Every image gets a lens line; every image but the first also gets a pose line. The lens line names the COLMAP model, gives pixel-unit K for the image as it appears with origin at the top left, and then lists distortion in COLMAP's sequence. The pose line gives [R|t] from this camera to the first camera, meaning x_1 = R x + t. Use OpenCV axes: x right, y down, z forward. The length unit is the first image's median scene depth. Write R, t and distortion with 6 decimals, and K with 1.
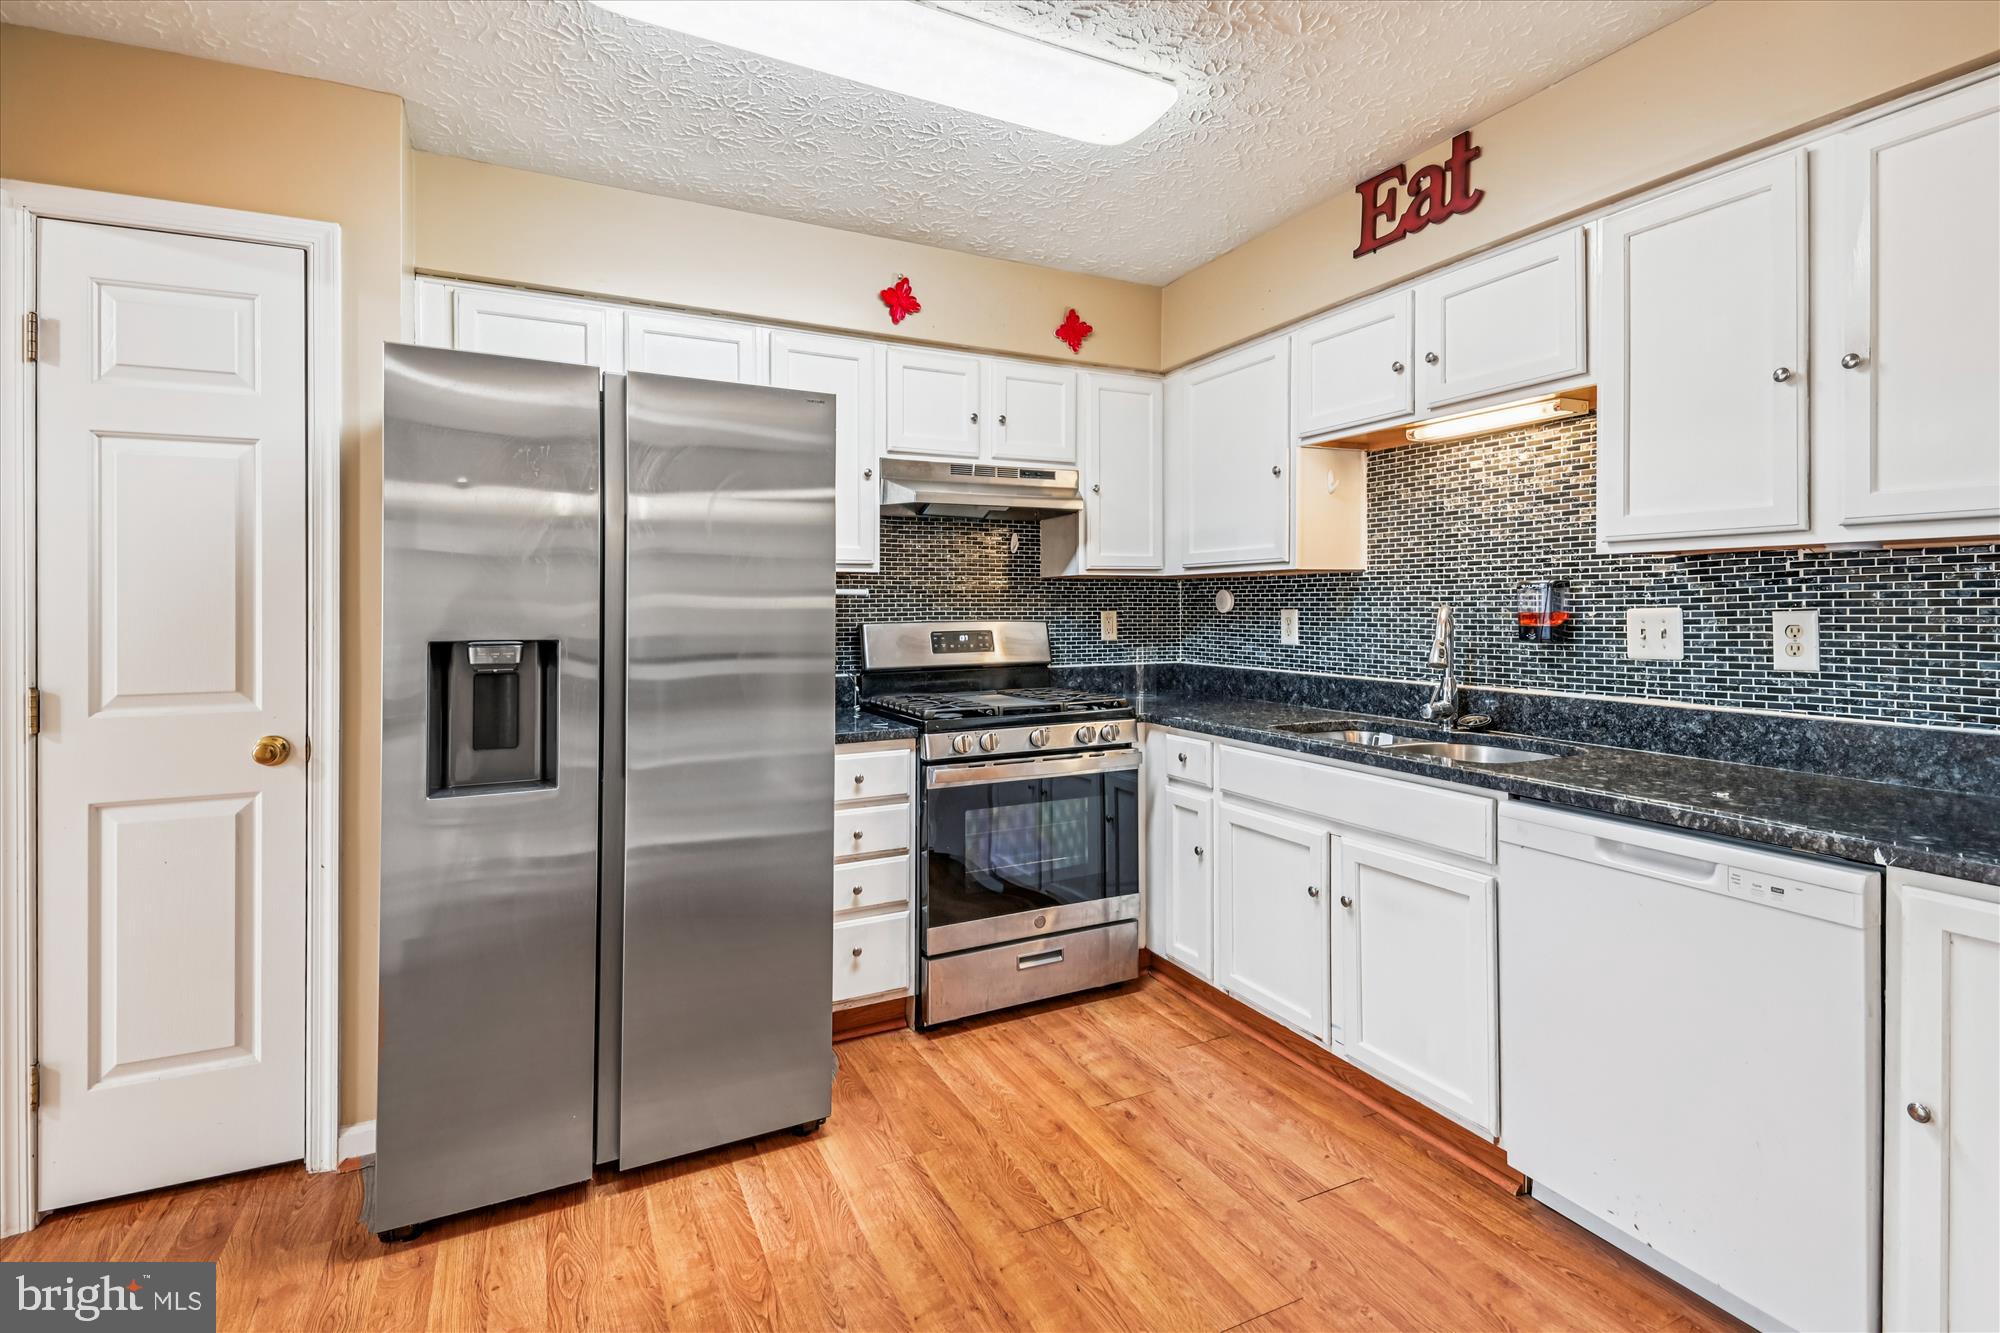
lens RADIAL K [[928.7, 0, 980.6], [0, 928.7, 625.6], [0, 0, 1]] dist [0.052869, -0.027130]
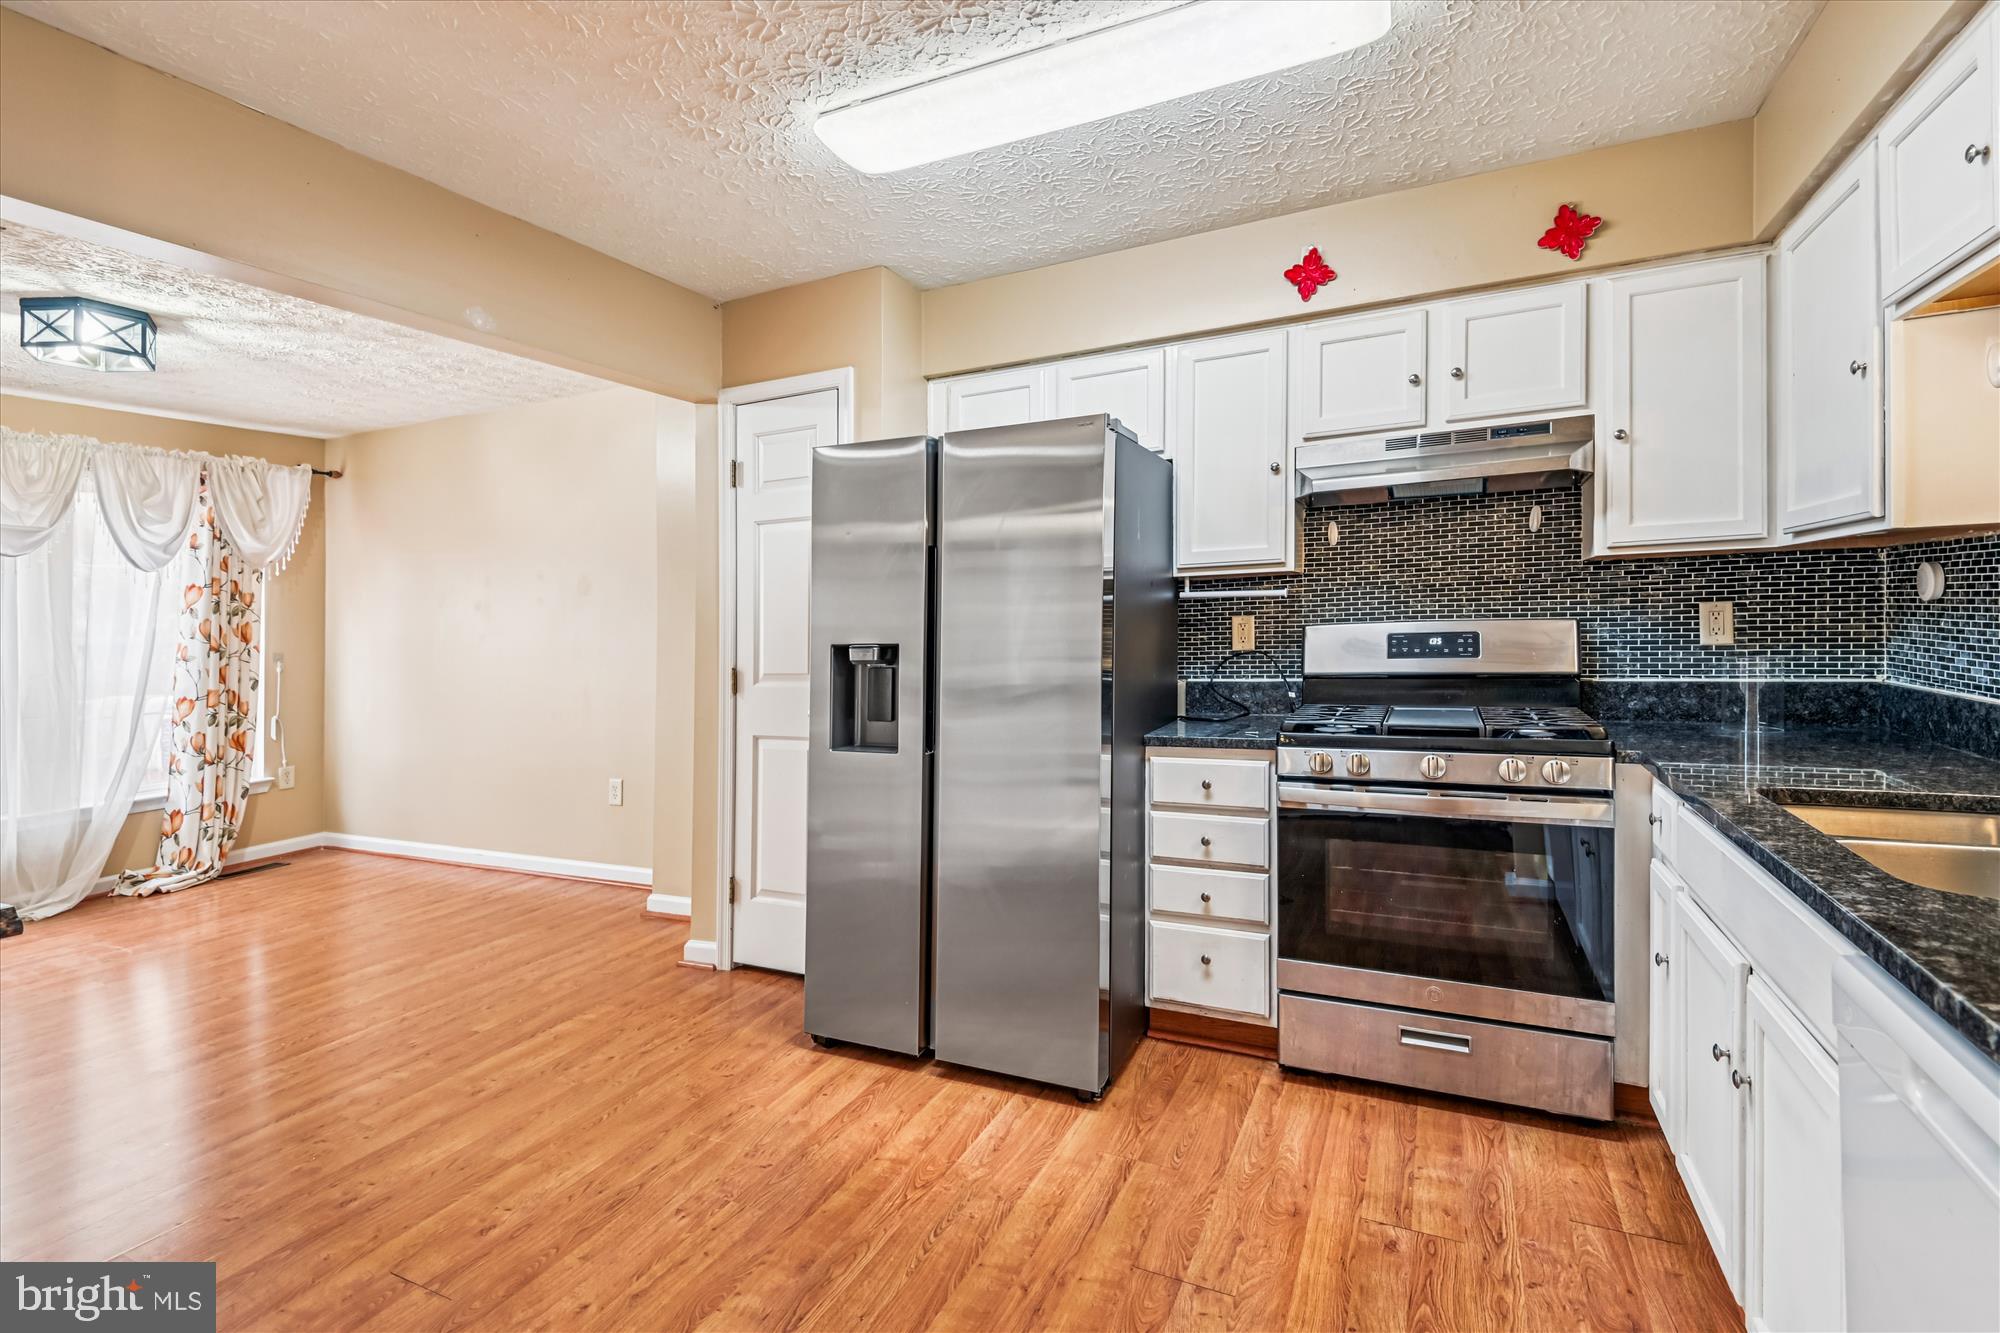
lens RADIAL K [[936.7, 0, 990.1], [0, 936.7, 611.7], [0, 0, 1]] dist [0.052233, -0.029415]
pose [[0.617206, -0.017734, -0.786602, 0.500493], [0.012105, 0.999842, -0.013043, -0.008338], [0.786708, -0.001472, 0.617323, 0.197264]]
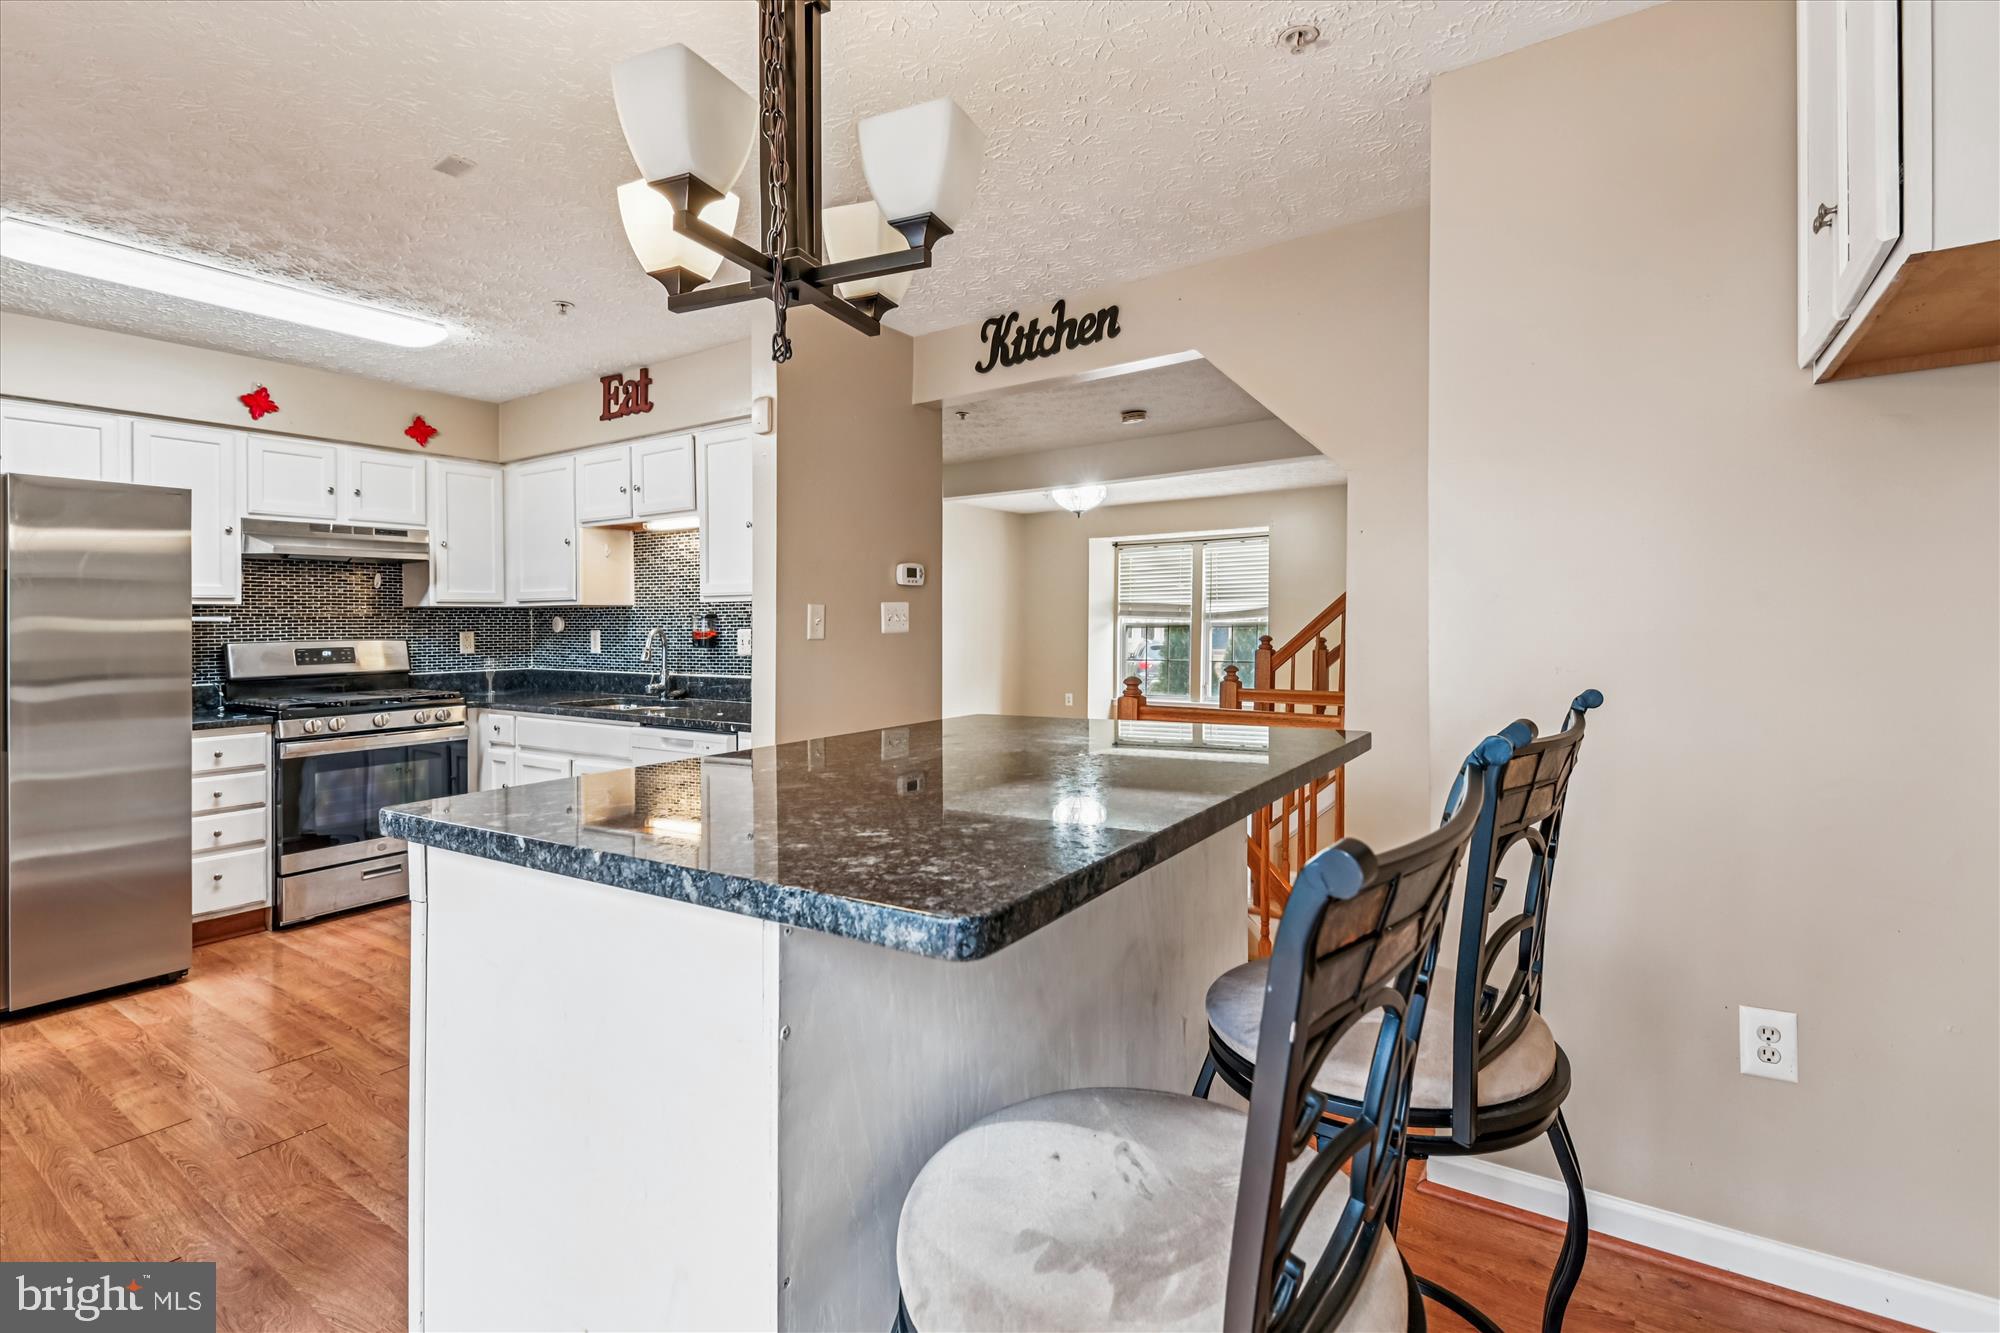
lens RADIAL K [[934.3, 0, 991.8], [0, 934.3, 634.5], [0, 0, 1]] dist [0.058338, -0.037250]
pose [[0.869665, -0.010100, 0.493540, 0.168067], [0.014492, 0.999882, -0.005075, 0.008561], [-0.493430, 0.011566, 0.869709, -0.796866]]
